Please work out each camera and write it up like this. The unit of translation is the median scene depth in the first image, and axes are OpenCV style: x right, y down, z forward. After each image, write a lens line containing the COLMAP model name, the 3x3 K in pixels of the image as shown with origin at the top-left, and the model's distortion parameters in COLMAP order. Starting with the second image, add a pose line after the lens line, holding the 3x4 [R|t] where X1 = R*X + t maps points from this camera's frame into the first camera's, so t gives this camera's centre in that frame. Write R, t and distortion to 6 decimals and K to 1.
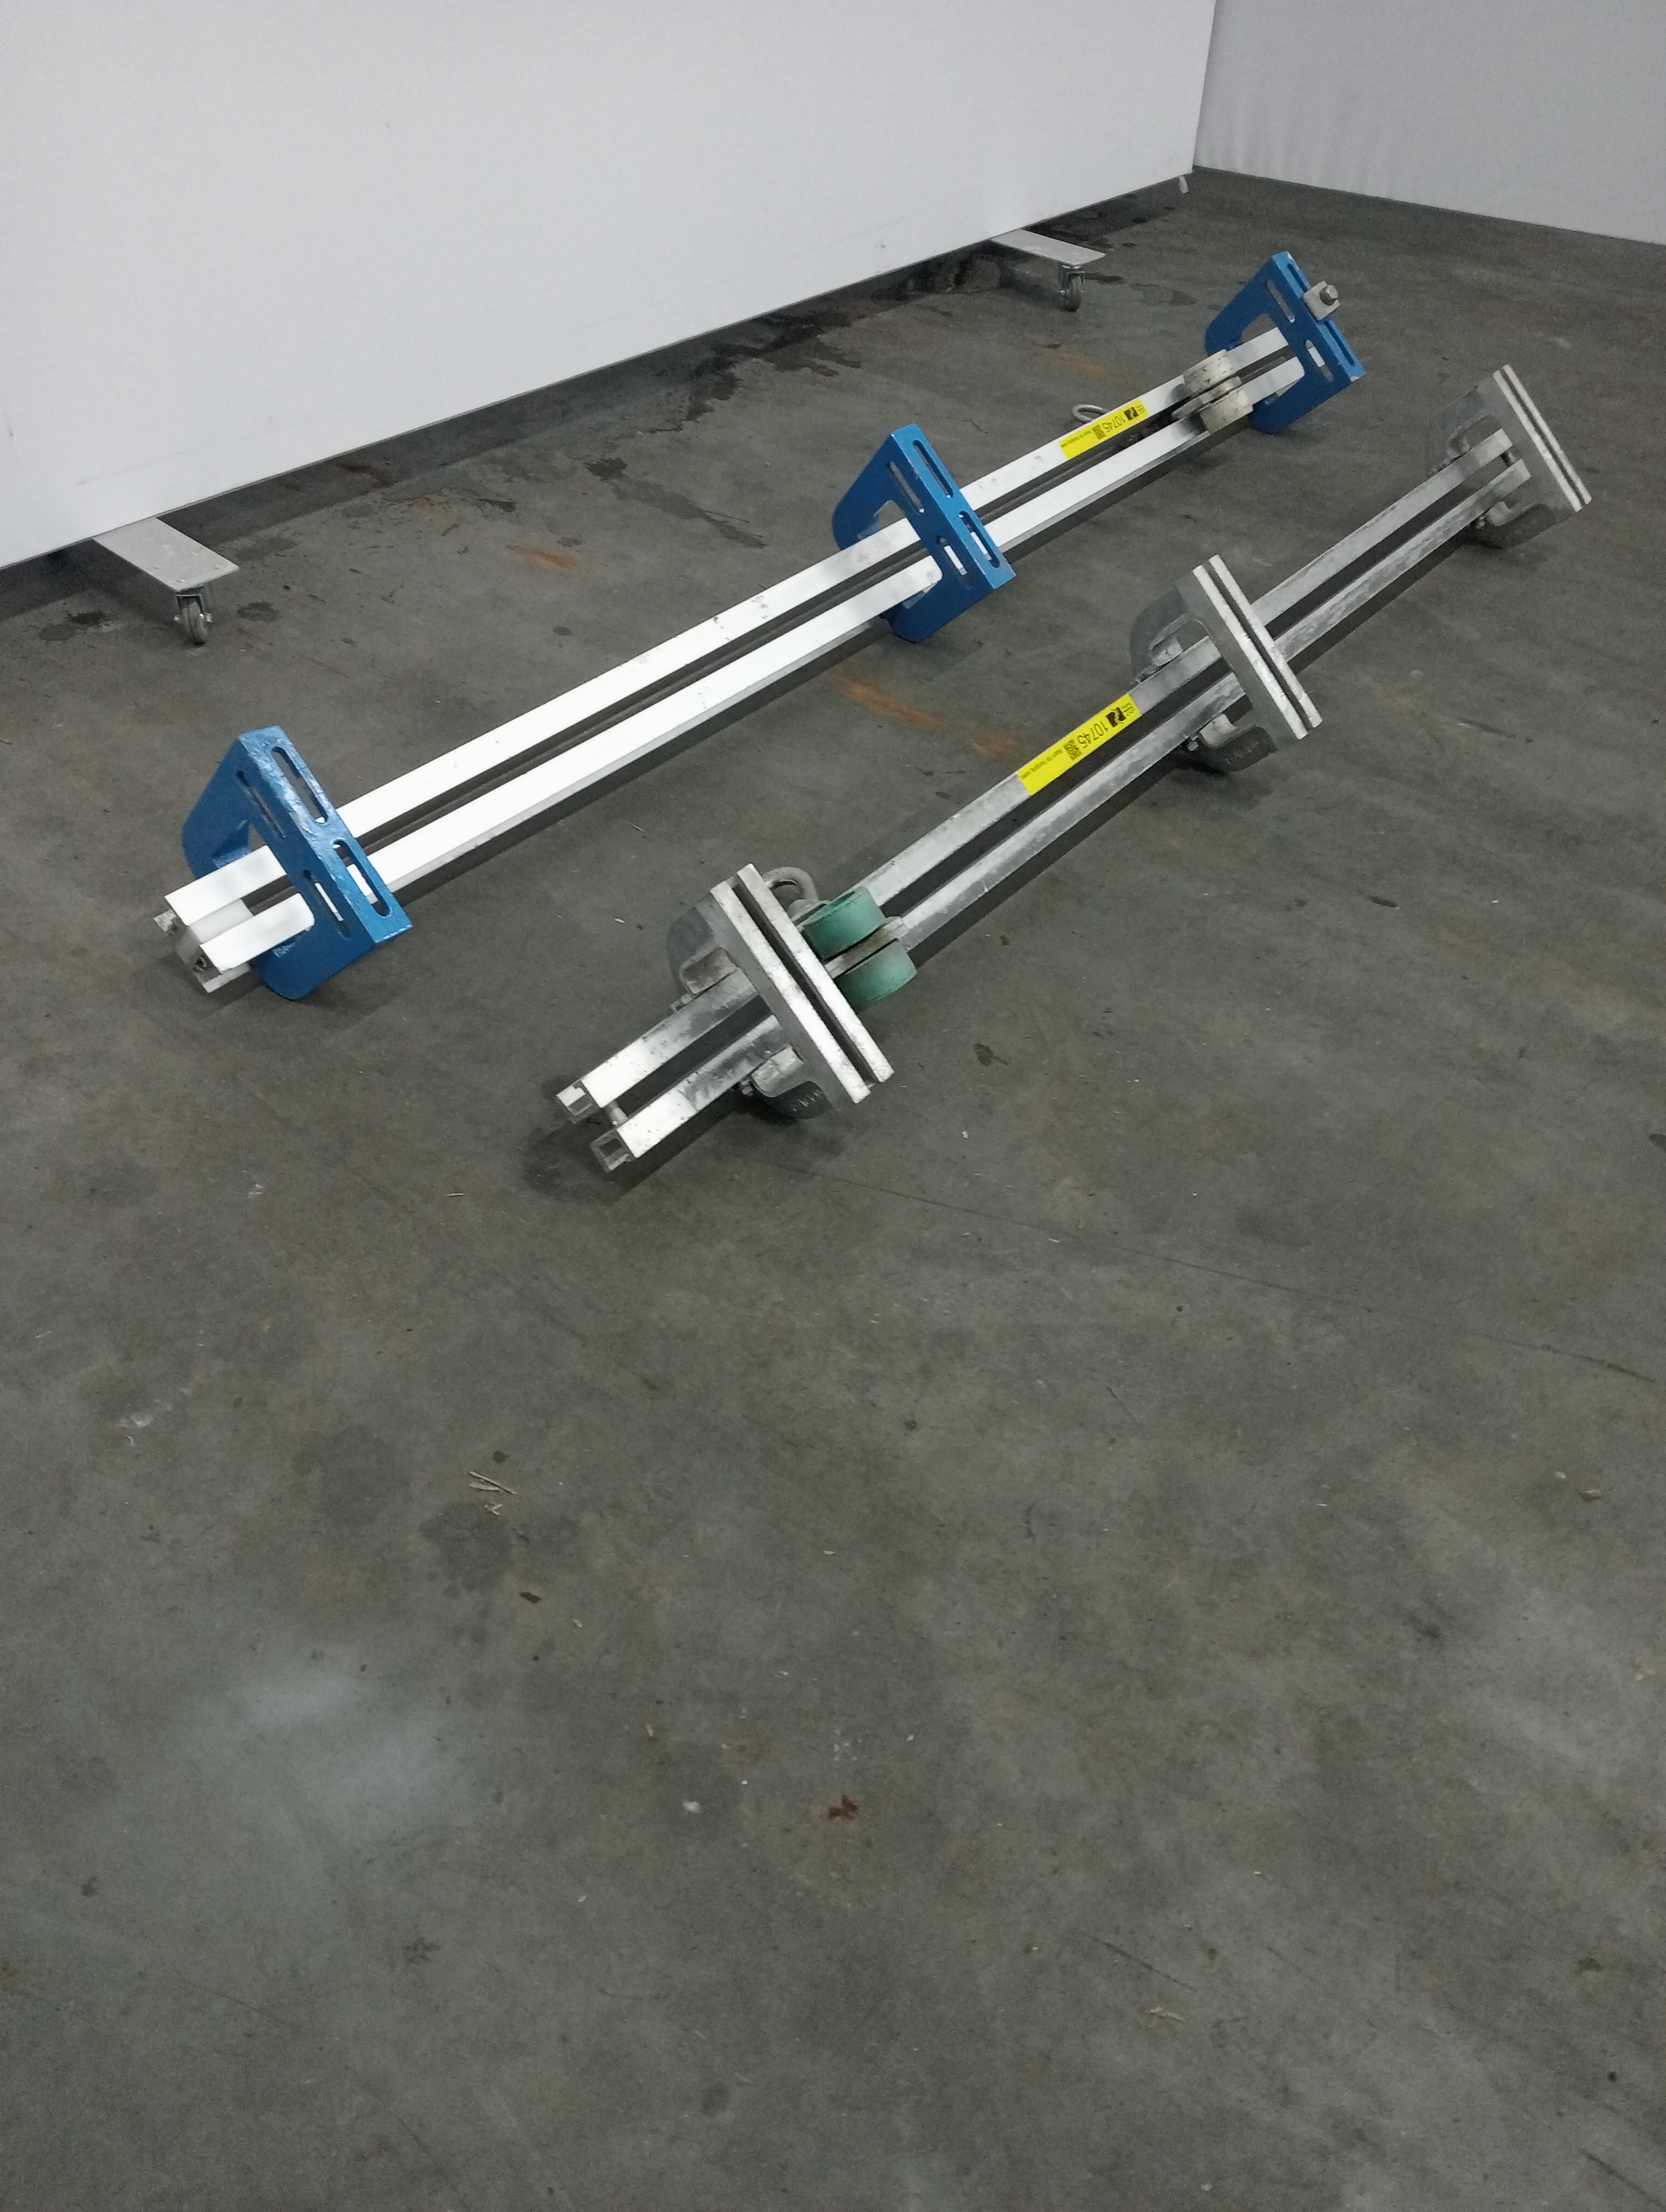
lens RADIAL K [[1736.4, 0, 833.0], [0, 1736.4, 1106.0], [0, 0, 1]] dist [0.116728, -0.264867]
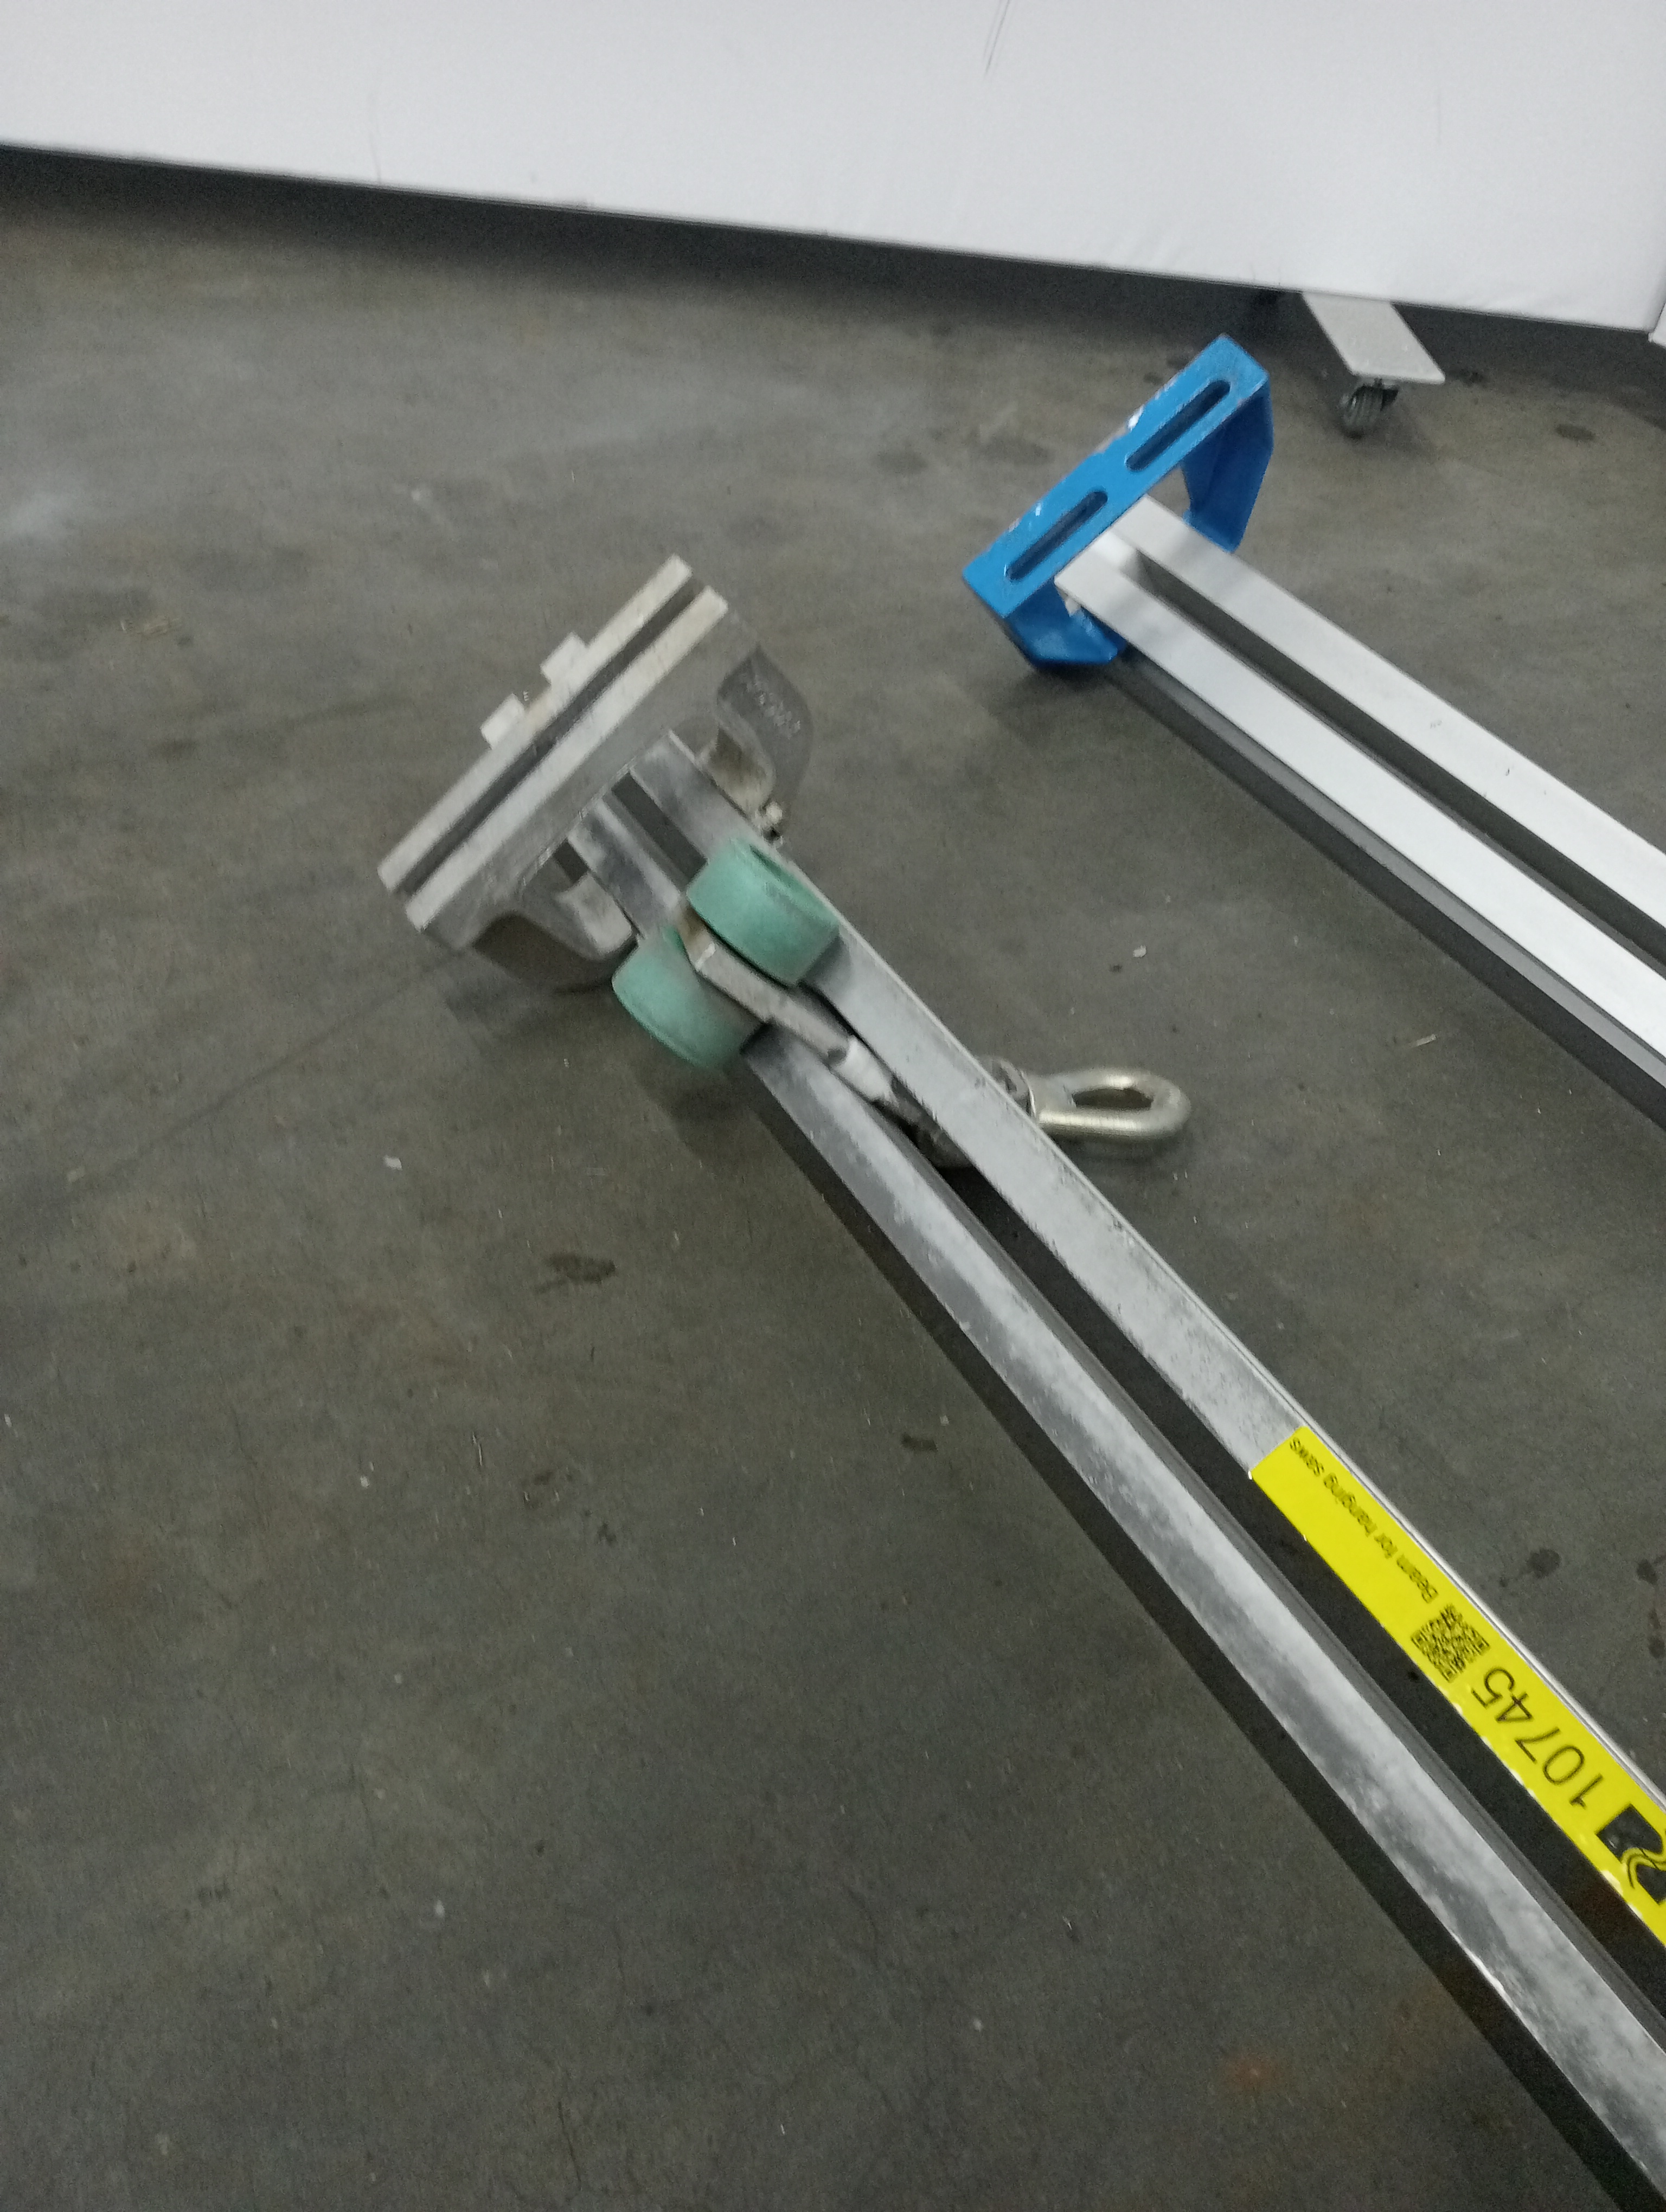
lens RADIAL K [[1736.4, 0, 833.0], [0, 1736.4, 1106.0], [0, 0, 1]] dist [0.116728, -0.264867]
pose [[-0.321799, 0.609354, -0.724661, 0.347358], [-0.720773, 0.338634, 0.604824, -0.349415], [0.613947, 0.716948, 0.330234, 0.738840]]
